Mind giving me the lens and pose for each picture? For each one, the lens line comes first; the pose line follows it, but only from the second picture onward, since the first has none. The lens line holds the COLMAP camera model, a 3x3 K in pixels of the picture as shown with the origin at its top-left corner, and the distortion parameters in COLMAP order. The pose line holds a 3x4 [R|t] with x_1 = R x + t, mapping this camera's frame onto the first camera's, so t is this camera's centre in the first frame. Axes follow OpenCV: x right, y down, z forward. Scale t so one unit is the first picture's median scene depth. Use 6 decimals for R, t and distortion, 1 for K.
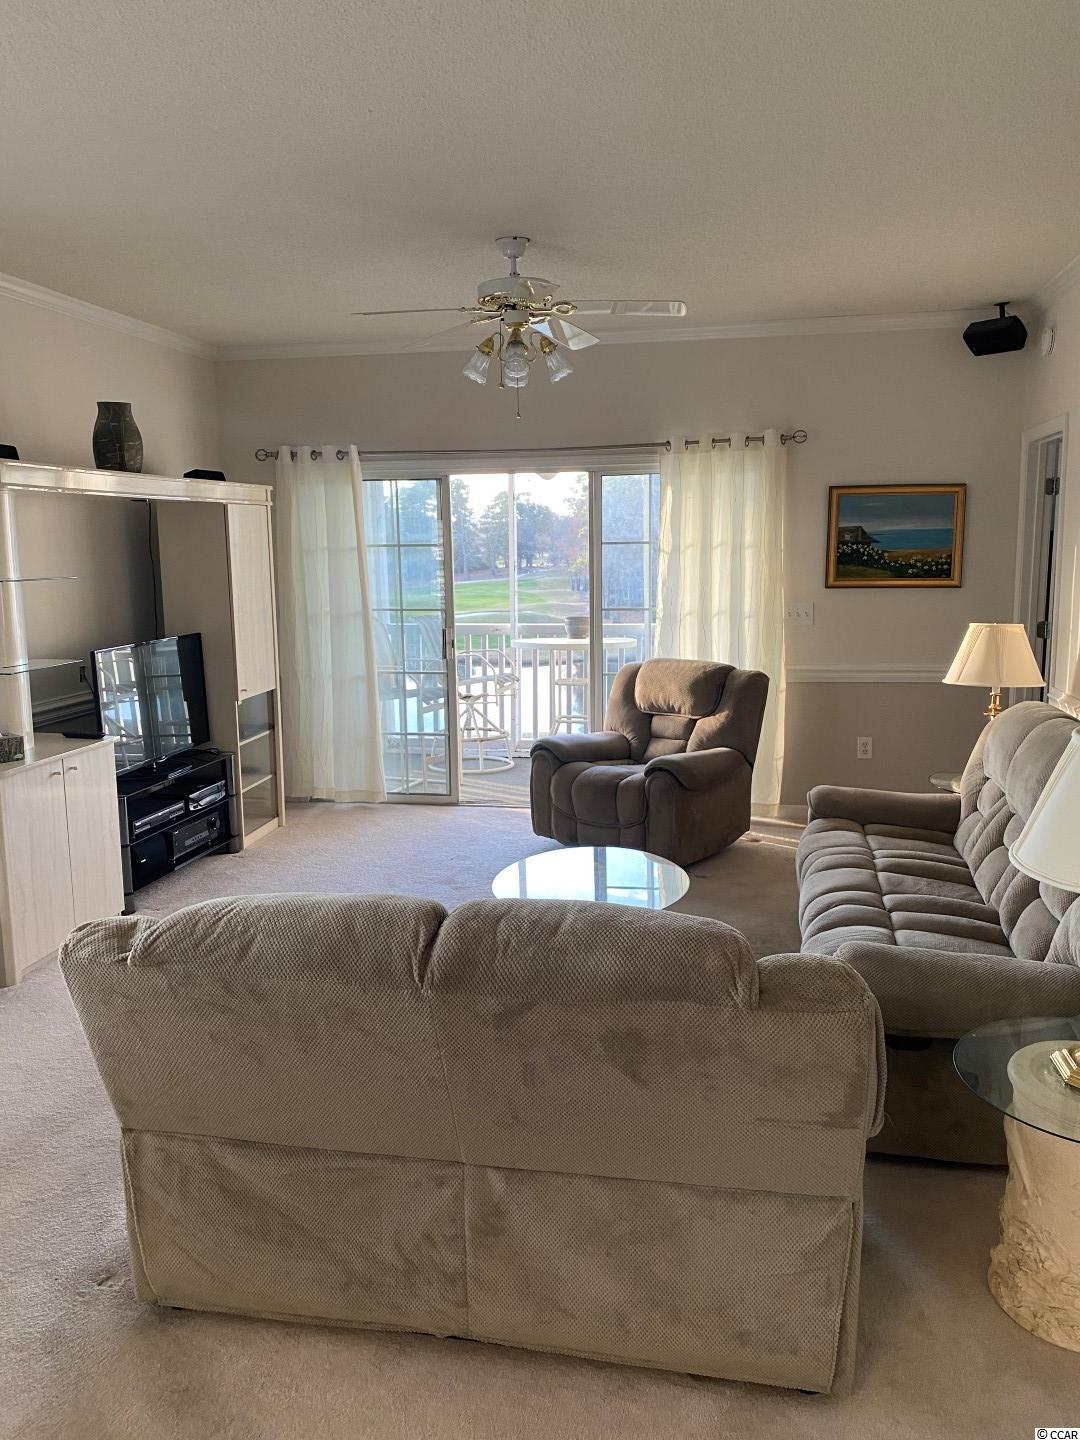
lens RADIAL K [[1101.0, 0, 545.4], [0, 1101.0, 721.9], [0, 0, 1]] dist [0.010481, -0.013795]
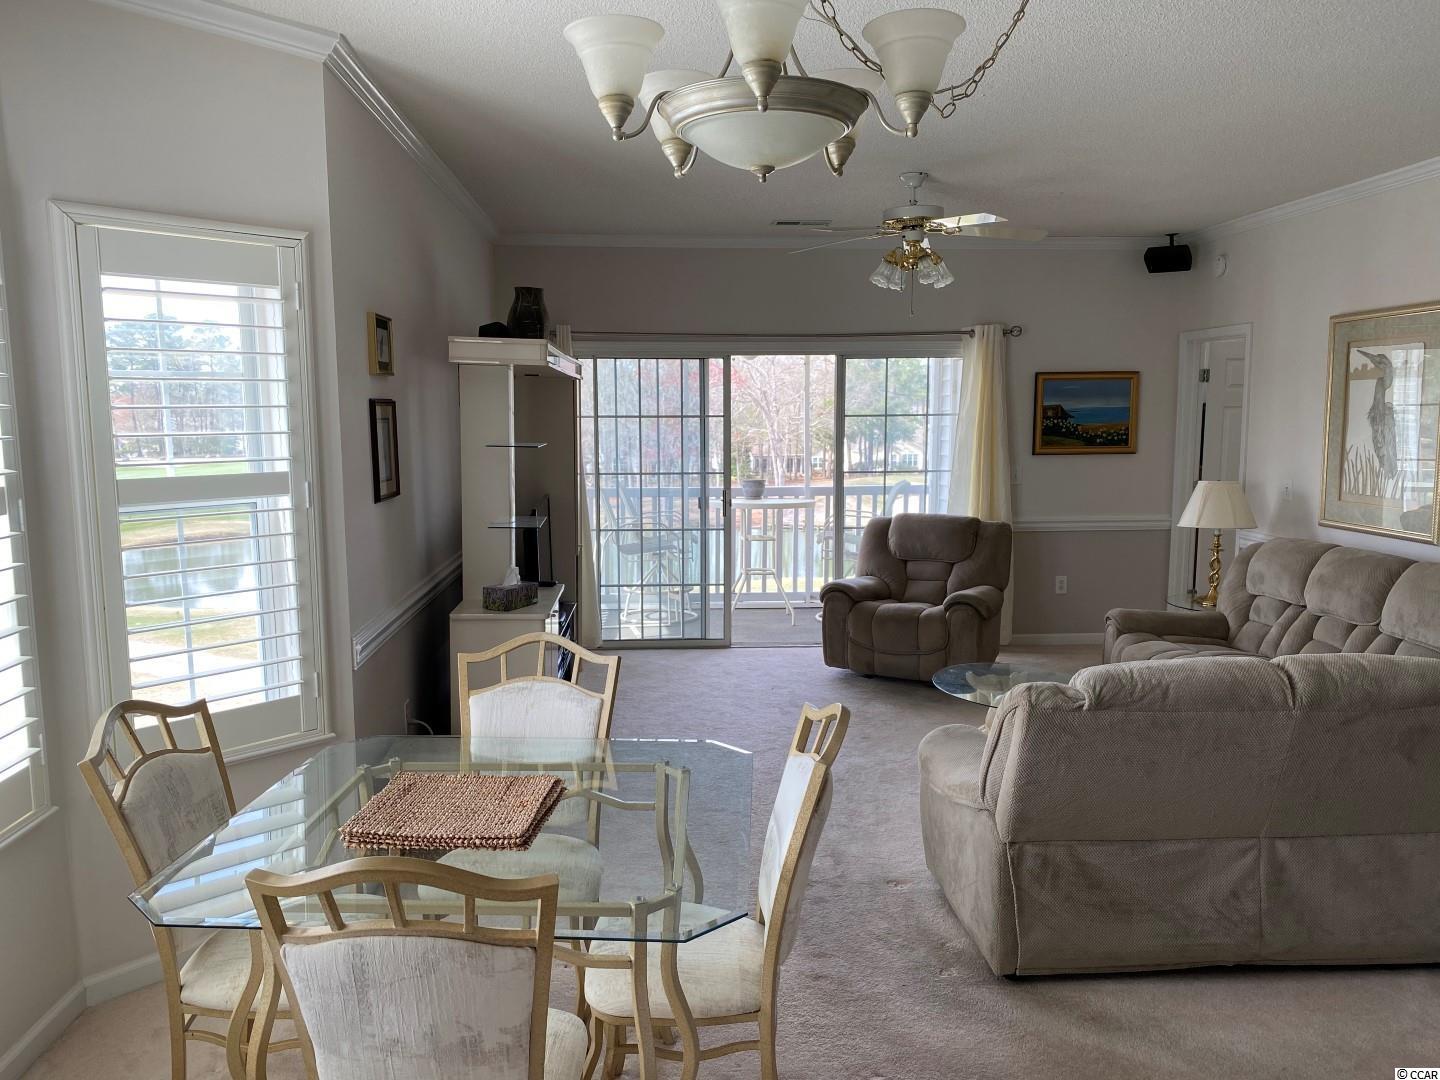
lens RADIAL K [[1101.0, 0, 712.9], [0, 1101.0, 549.0], [0, 0, 1]] dist [0.010481, -0.013795]
pose [[0.969065, -0.020844, 0.245924, -0.404046], [0.030144, 0.998963, -0.034112, 0.014754], [-0.244958, 0.040470, 0.968689, -0.095444]]
